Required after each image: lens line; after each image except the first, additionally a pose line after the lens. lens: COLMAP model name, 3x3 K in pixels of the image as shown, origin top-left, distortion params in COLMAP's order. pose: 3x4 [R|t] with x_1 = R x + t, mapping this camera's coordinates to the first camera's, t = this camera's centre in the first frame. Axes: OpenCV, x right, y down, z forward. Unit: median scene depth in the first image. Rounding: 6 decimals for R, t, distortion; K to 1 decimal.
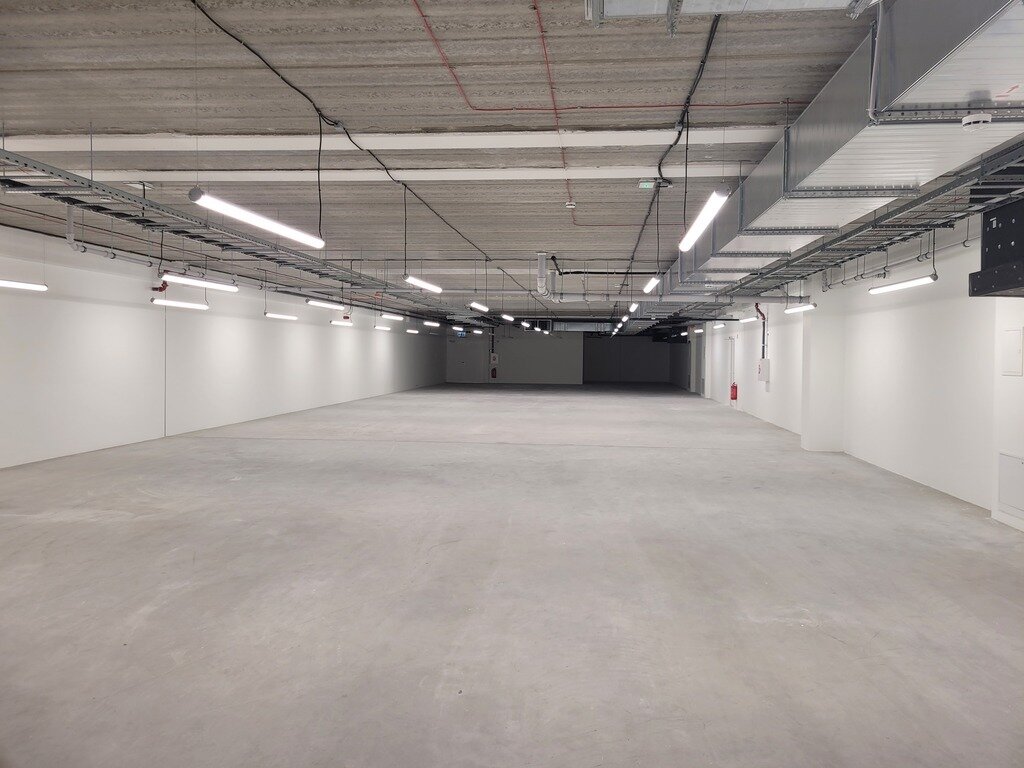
lens RADIAL K [[762.0, 0, 512.8], [0, 762.0, 382.6], [0, 0, 1]] dist [0.043722, -0.024949]
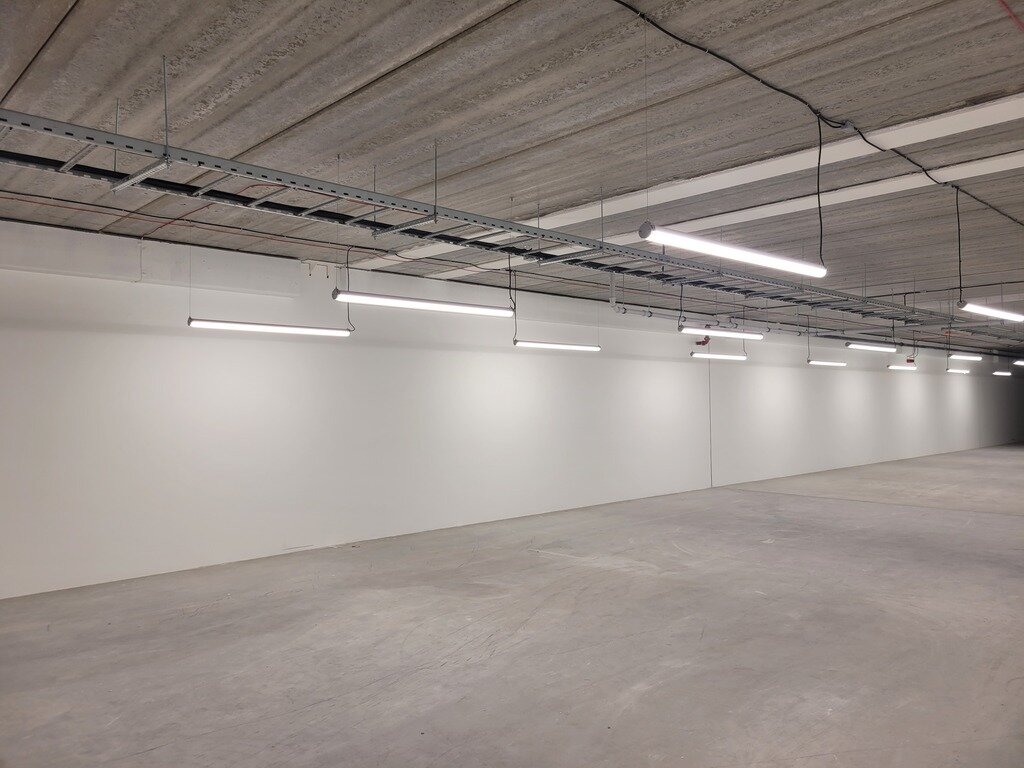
lens RADIAL K [[762.0, 0, 515.5], [0, 762.0, 368.3], [0, 0, 1]] dist [0.043722, -0.024949]
pose [[0.764326, -0.044727, -0.643277, 0.014234], [-0.008748, 0.996781, -0.079699, -0.008850], [0.644770, 0.066543, 0.761474, 0.135824]]
